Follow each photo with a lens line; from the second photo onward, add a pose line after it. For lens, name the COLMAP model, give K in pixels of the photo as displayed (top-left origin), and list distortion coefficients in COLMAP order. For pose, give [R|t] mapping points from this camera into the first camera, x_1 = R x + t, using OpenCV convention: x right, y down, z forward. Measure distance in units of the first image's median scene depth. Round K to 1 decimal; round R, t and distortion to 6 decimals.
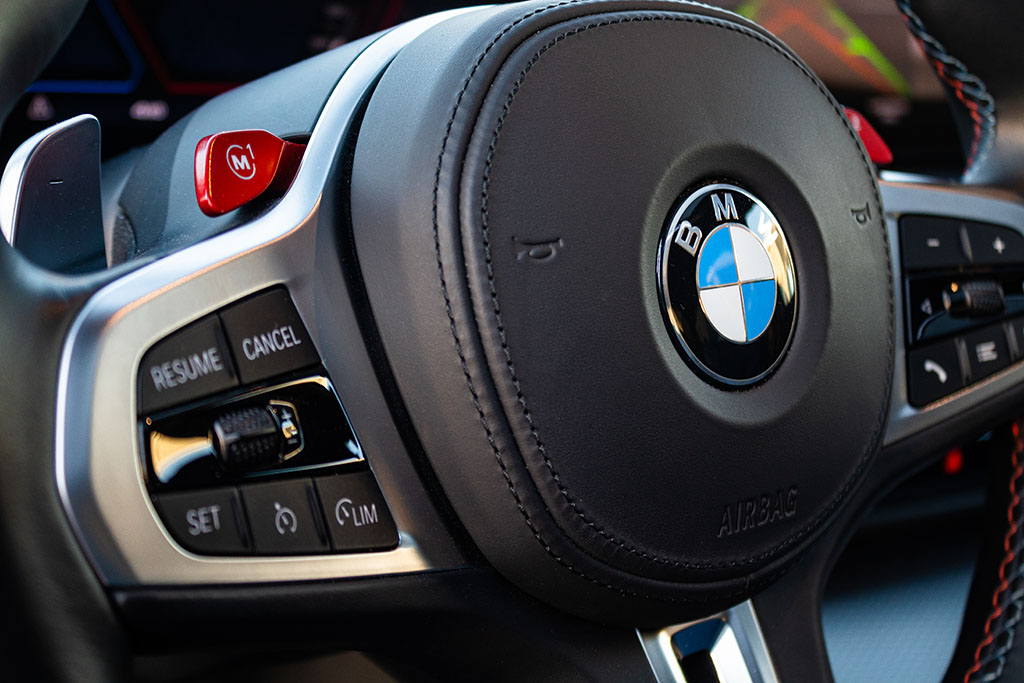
lens RADIAL K [[1599.5, 0, 512.0], [0, 1599.5, 341.5], [0, 0, 1]] dist [-0.013947, 0.031739]
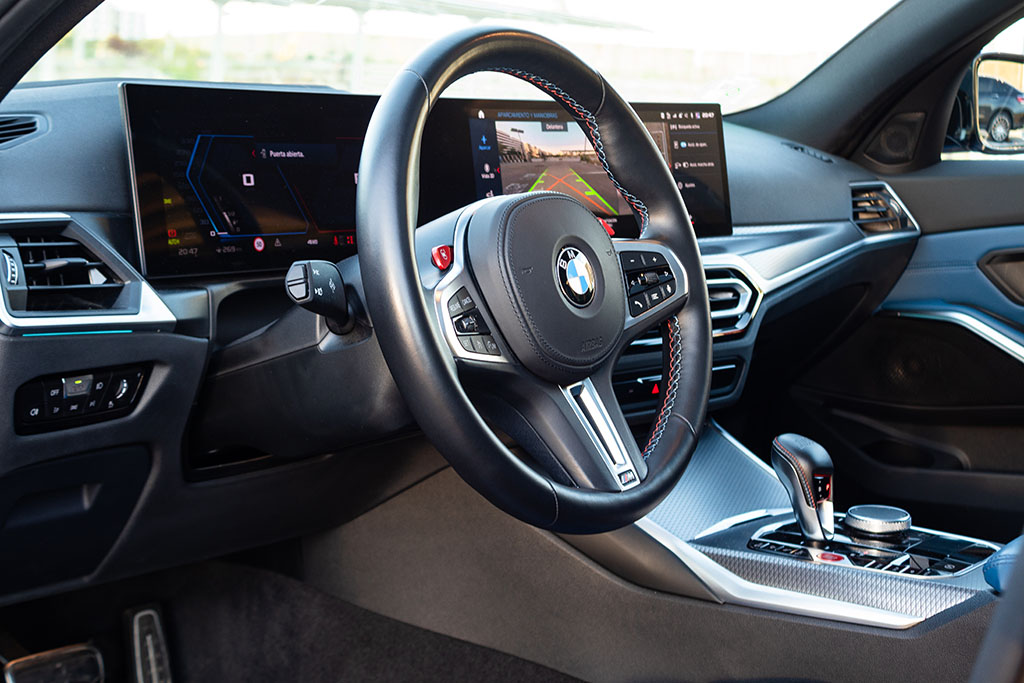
lens RADIAL K [[1599.5, 0, 512.0], [0, 1599.5, 341.5], [0, 0, 1]] dist [-0.013947, 0.031739]
pose [[0.976632, -0.111114, 0.183964, -0.574010], [0.119537, 0.992201, -0.035315, 0.184050], [-0.178605, 0.056481, 0.982298, -2.070851]]
